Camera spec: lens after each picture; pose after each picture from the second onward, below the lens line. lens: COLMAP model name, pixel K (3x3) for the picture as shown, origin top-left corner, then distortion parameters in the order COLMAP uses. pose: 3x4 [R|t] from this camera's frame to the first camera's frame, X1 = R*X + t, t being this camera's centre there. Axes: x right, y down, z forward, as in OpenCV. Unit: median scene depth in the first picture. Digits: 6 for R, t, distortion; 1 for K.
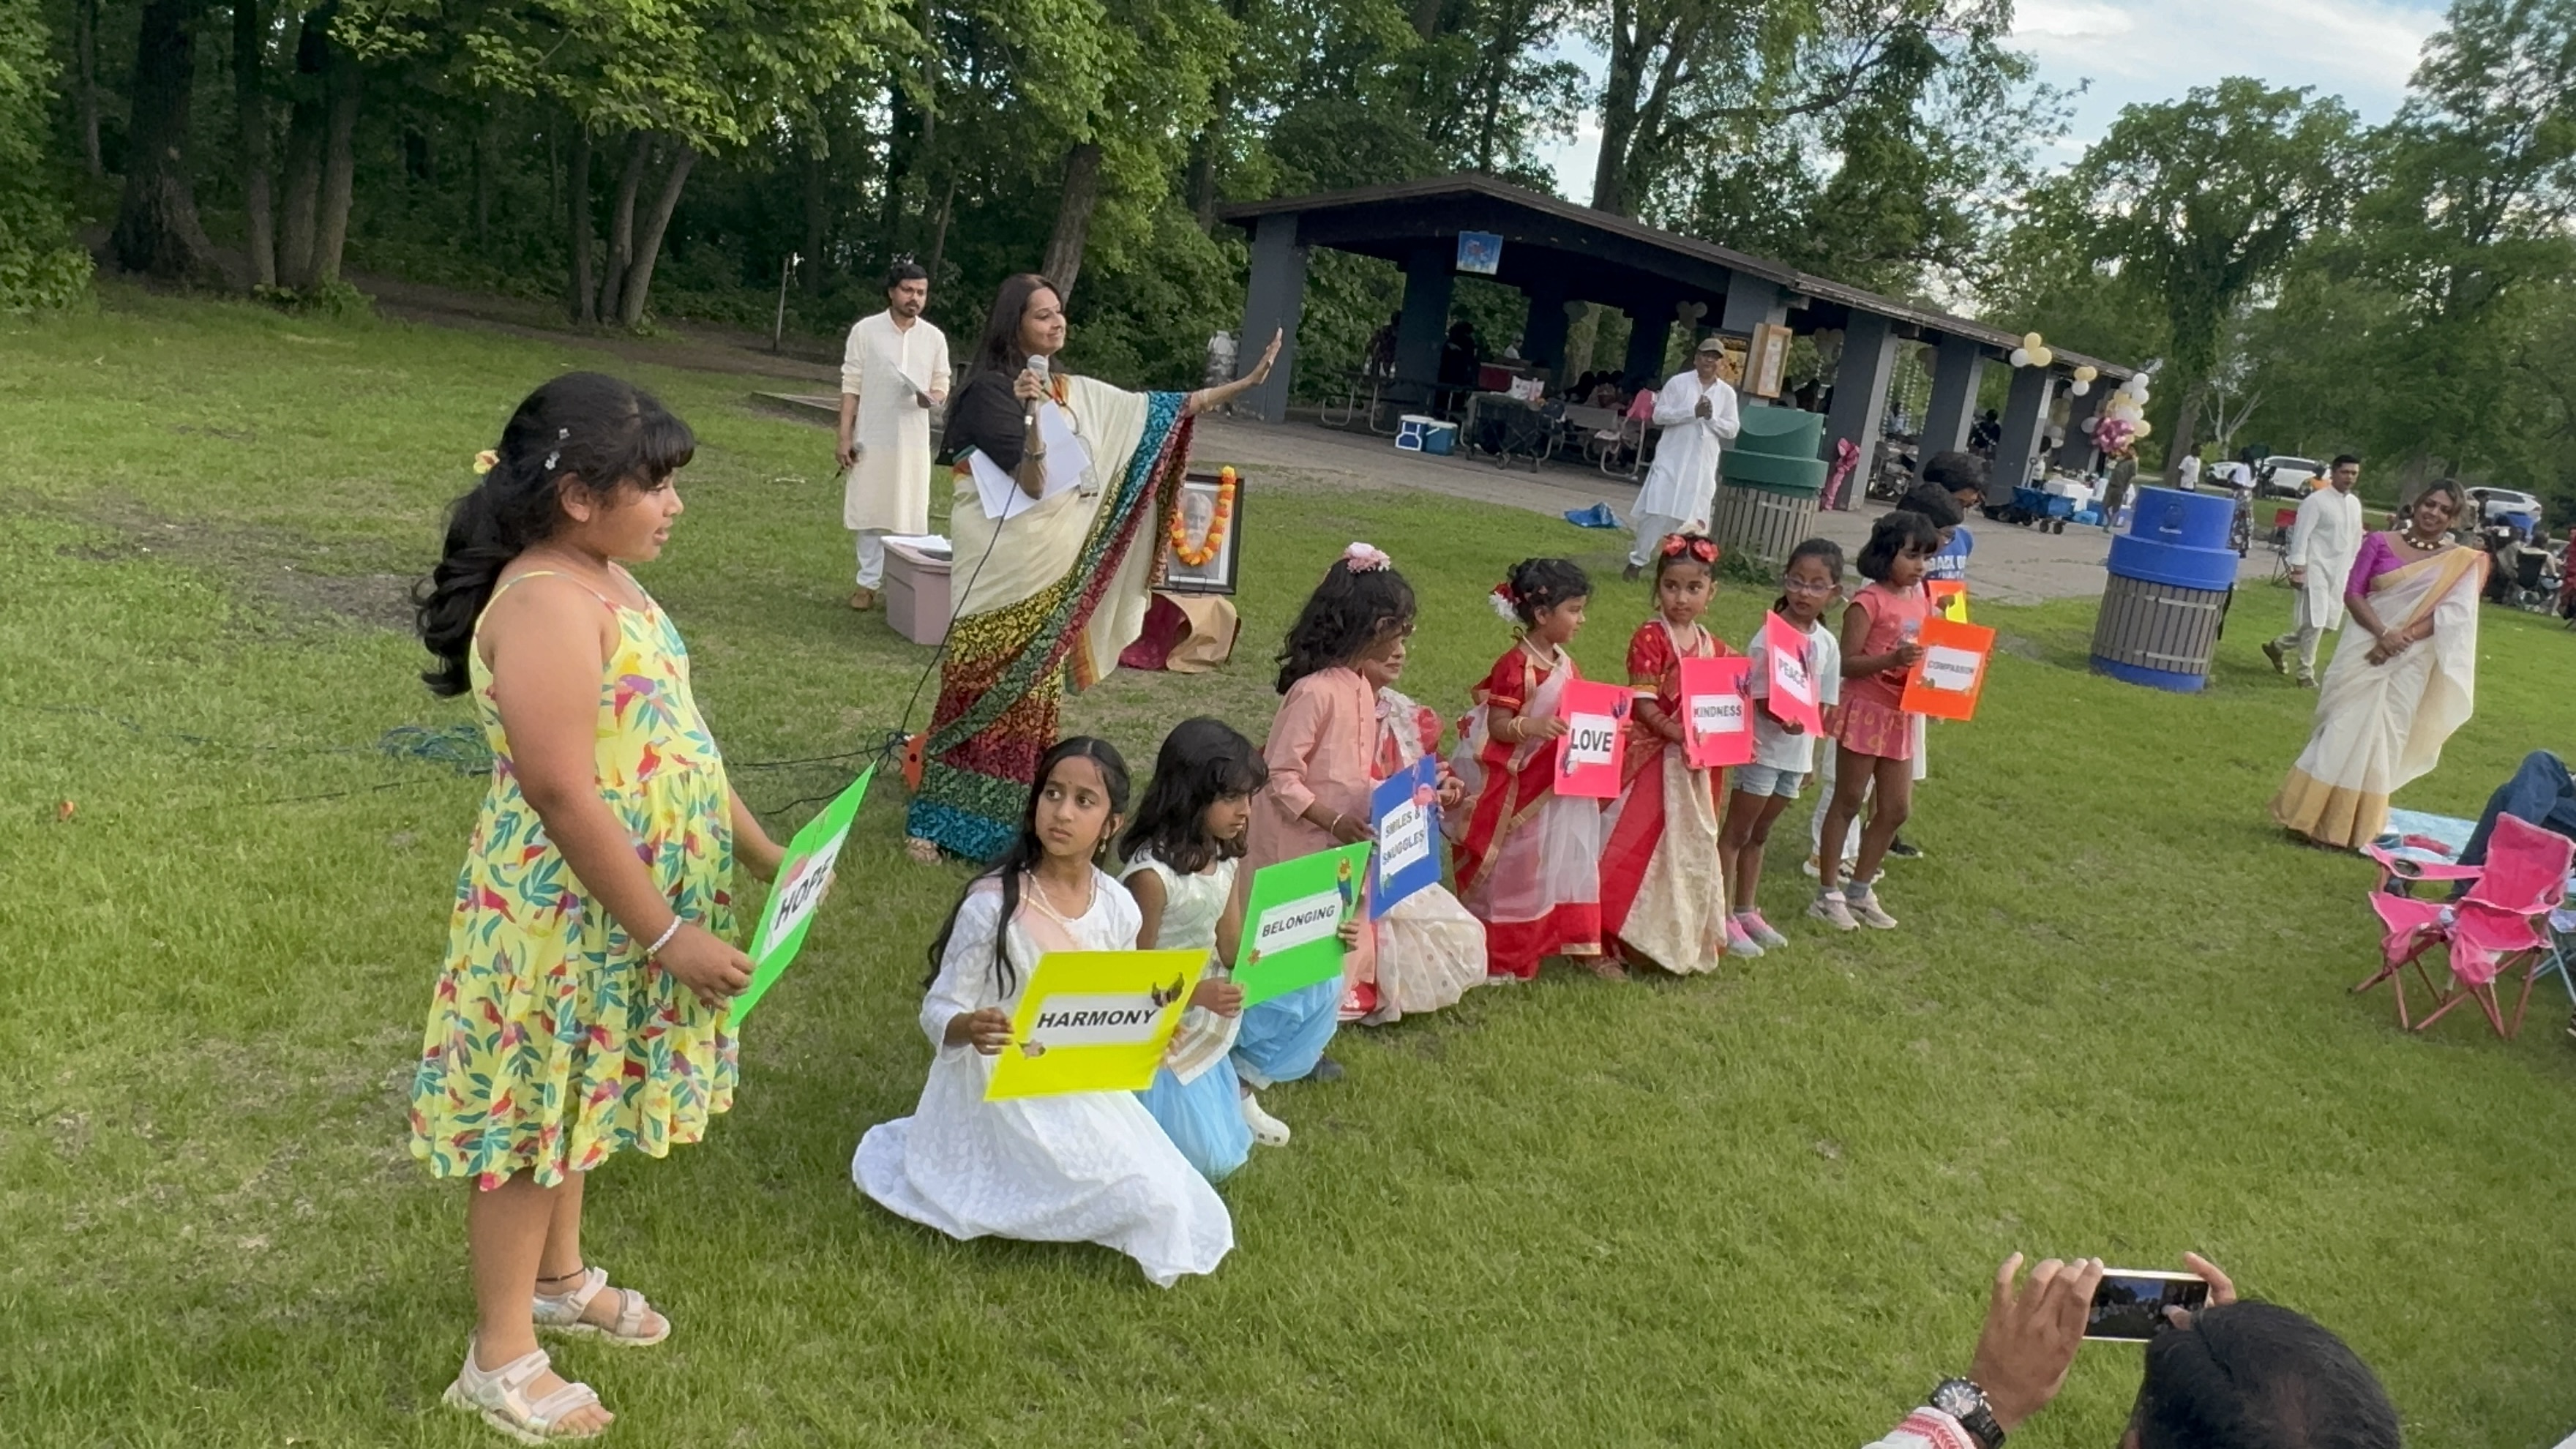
lens RADIAL K [[1939.9, 0, 1295.8], [0, 1939.9, 737.4], [0, 0, 1]] dist [-0.001787, -0.002879]
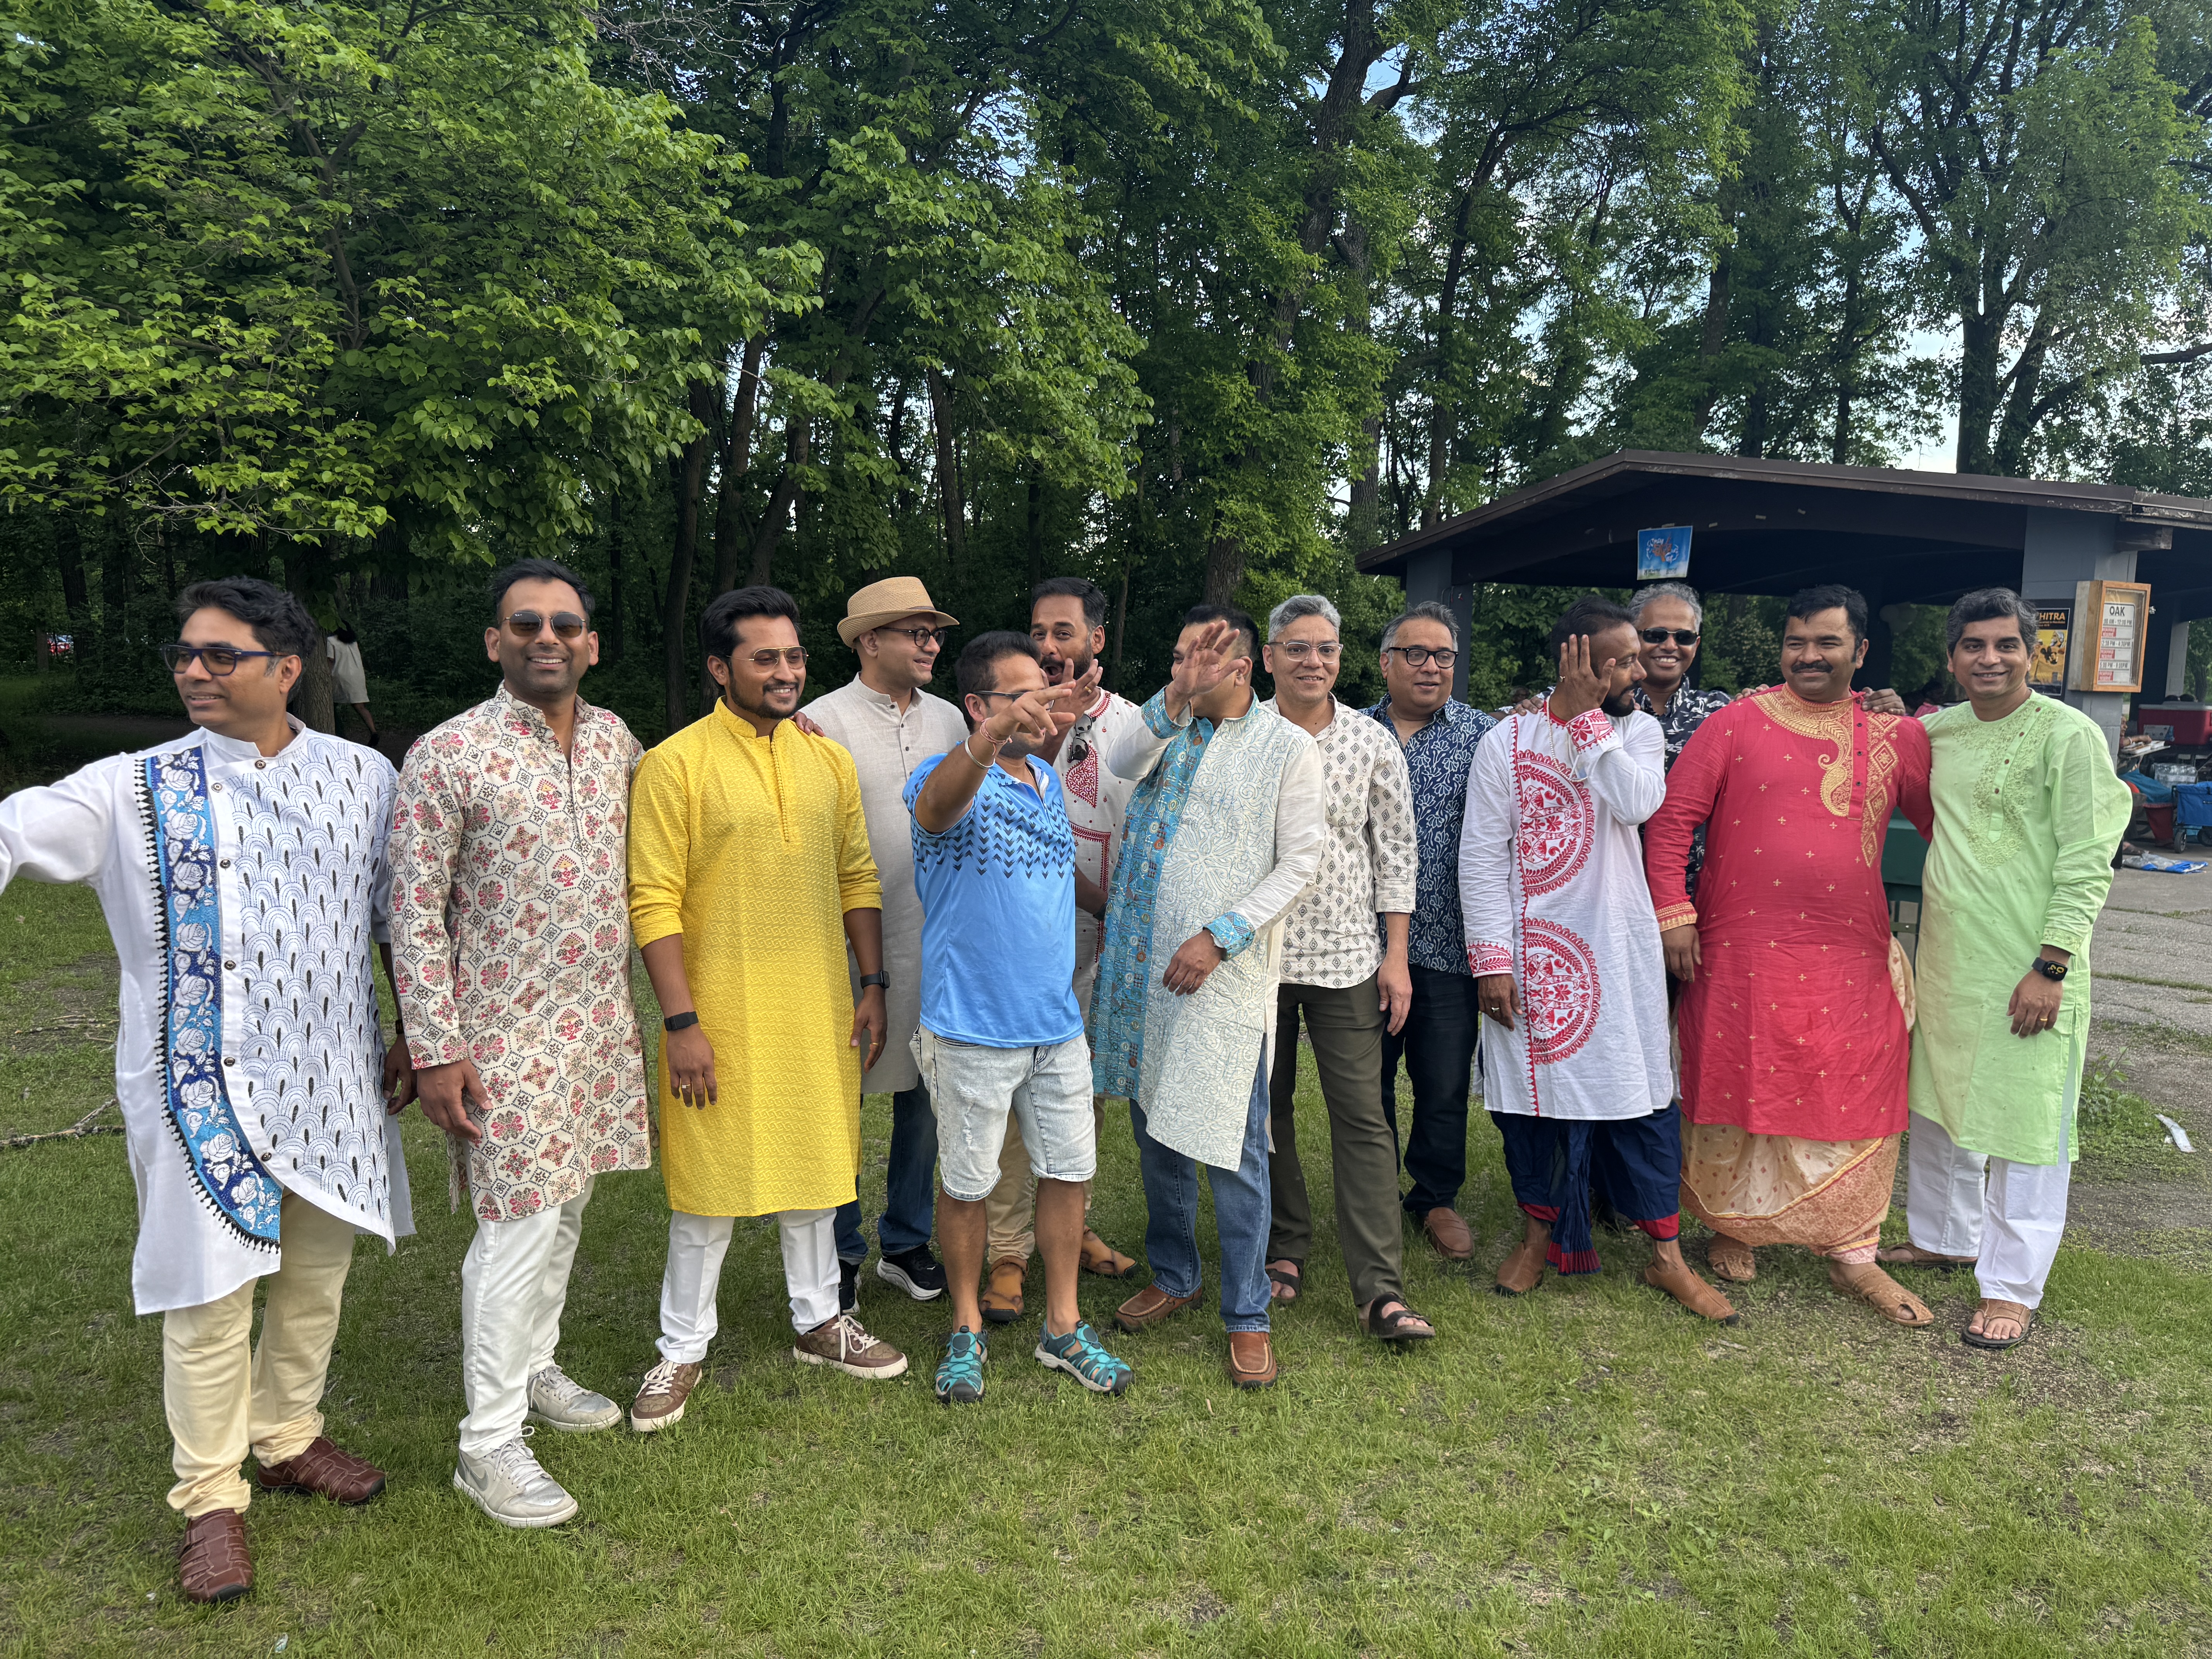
lens RADIAL K [[1558.8, 0, 1106.2], [0, 1558.8, 881.2], [0, 0, 1]] dist [0.000697, 0.000052]
pose [[0.908844, -0.079260, -0.409538, 0.109889], [0.034648, 0.992734, -0.115237, -0.049854], [0.415696, 0.090543, 0.904986, 0.302626]]
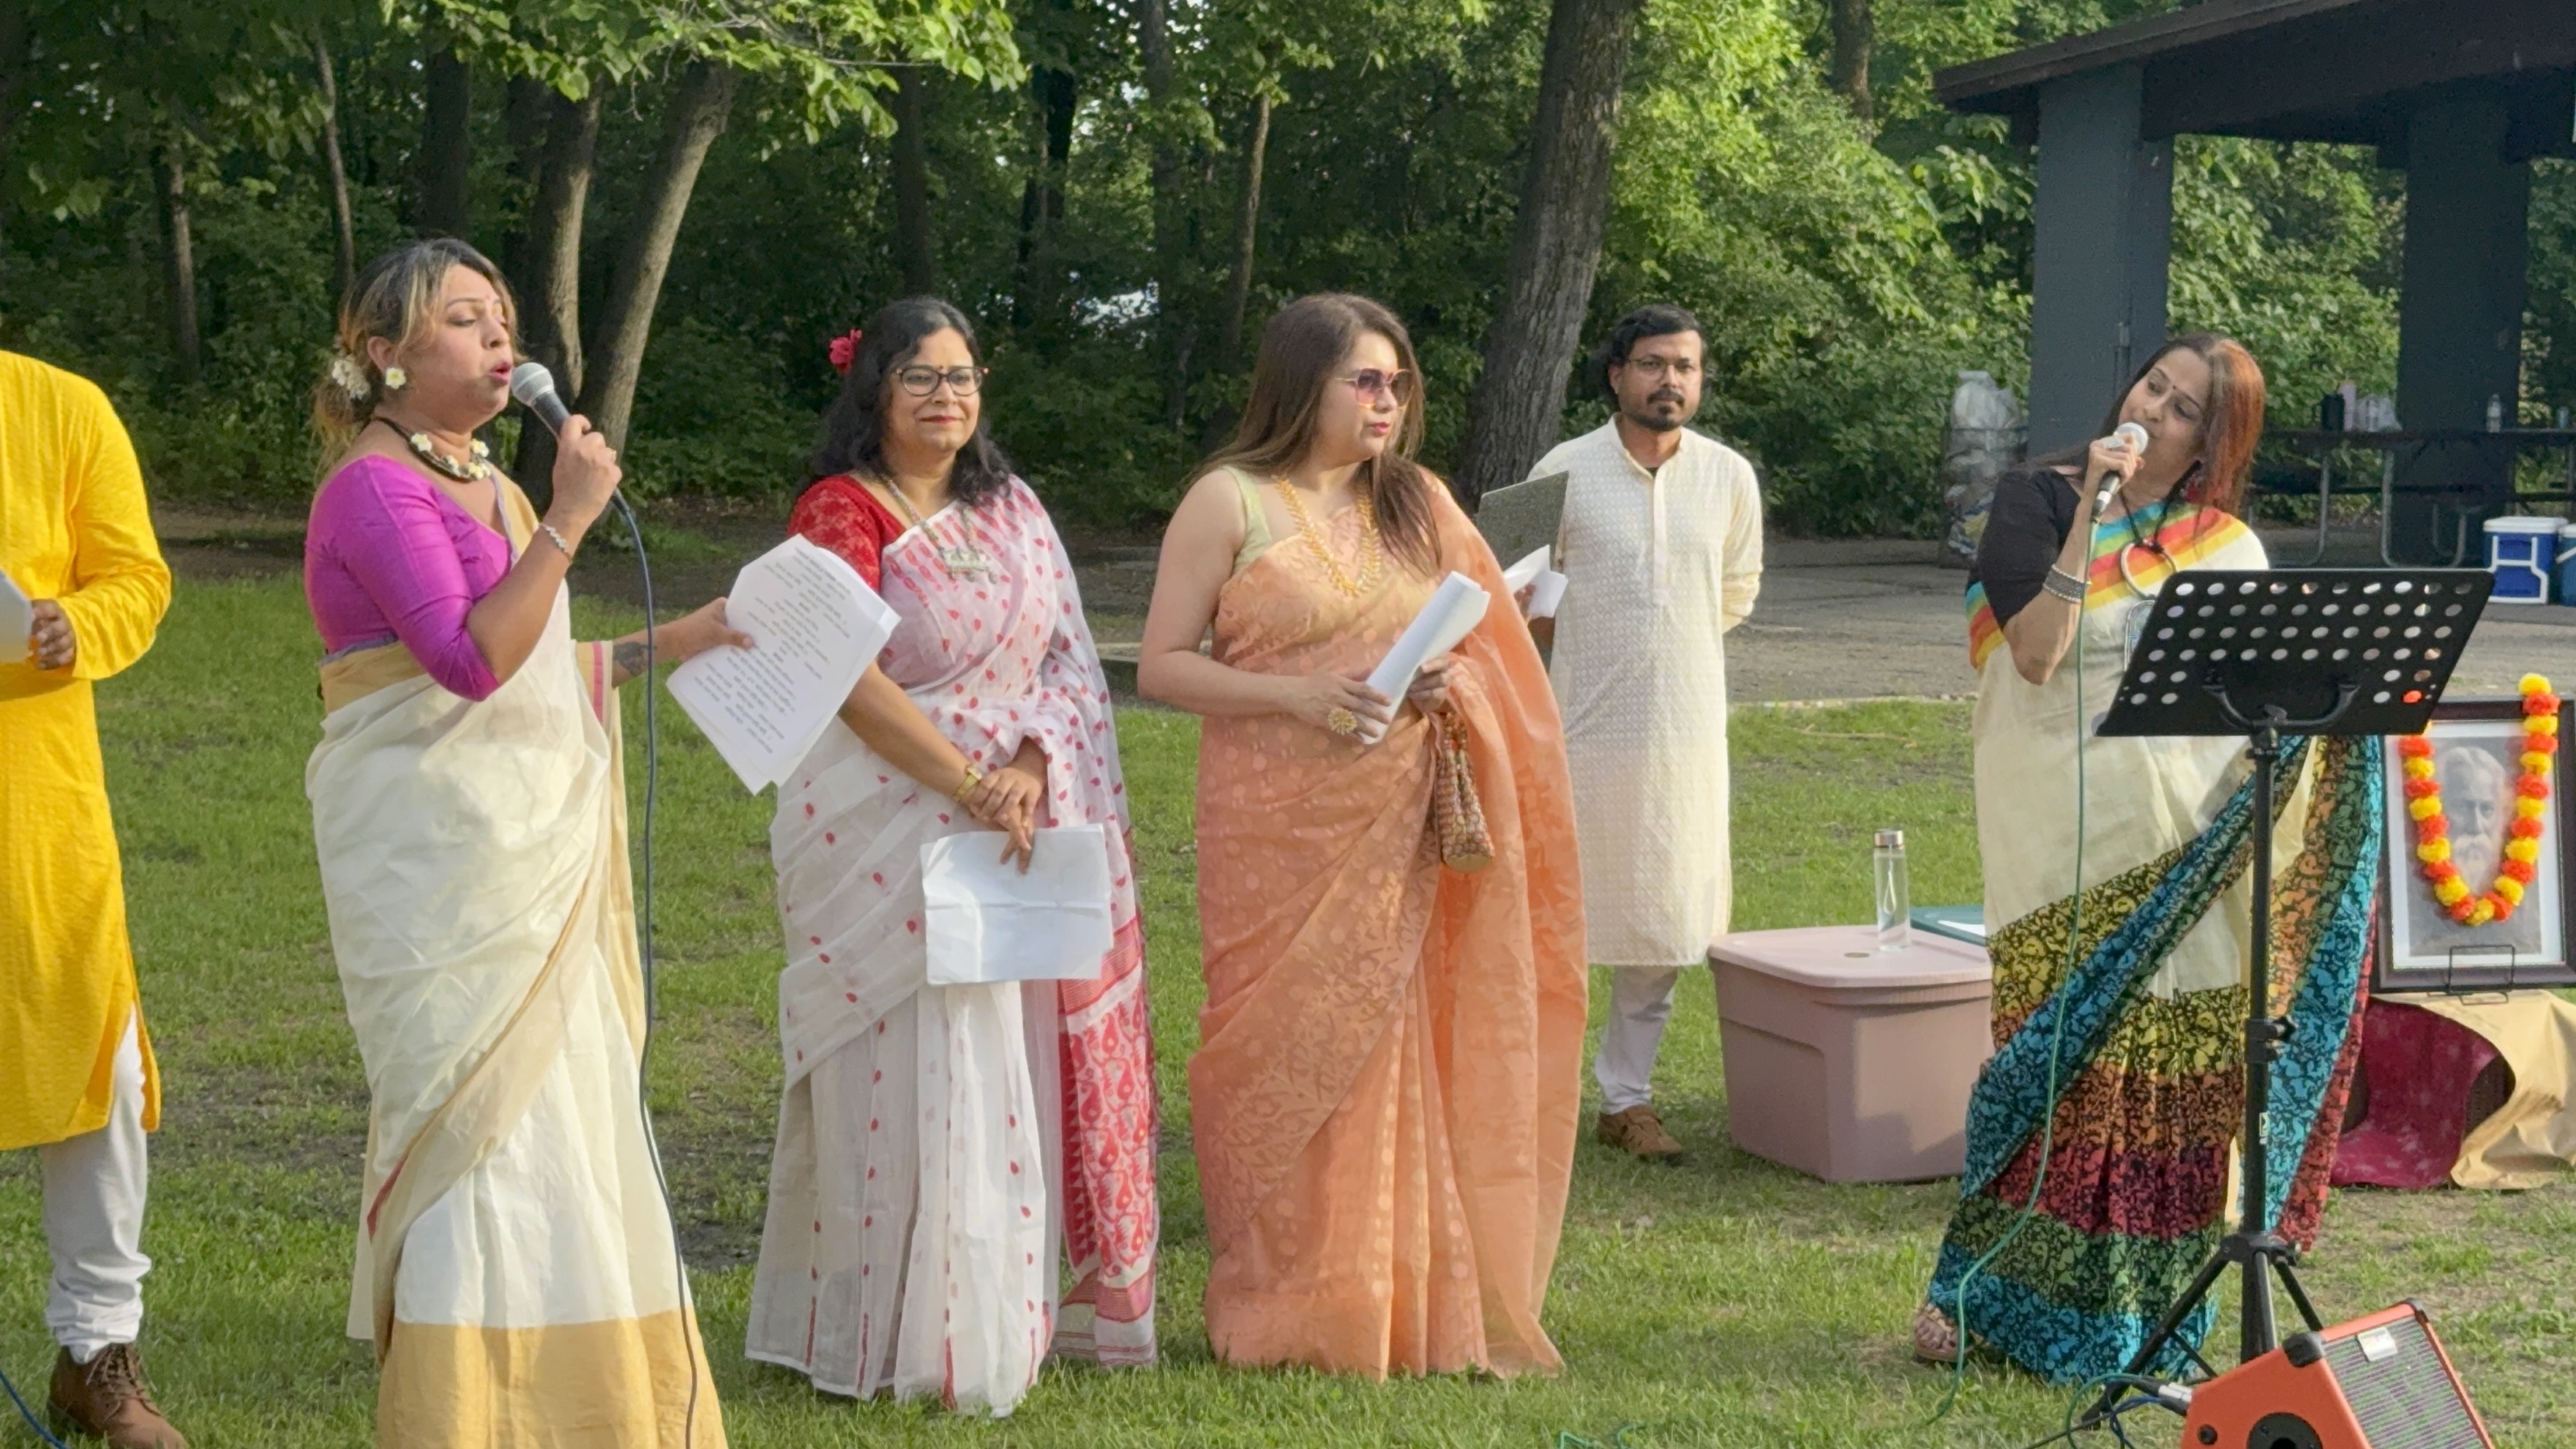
lens RADIAL K [[4938.5, 0, 1279.1], [0, 4938.5, 734.6], [0, 0, 1]] dist [0.143459, 0.104251]
pose [[0.984901, -0.113512, -0.130708, -0.048518], [0.094444, 0.985084, -0.143843, -0.000578], [0.145086, 0.129327, 0.980931, -0.018650]]
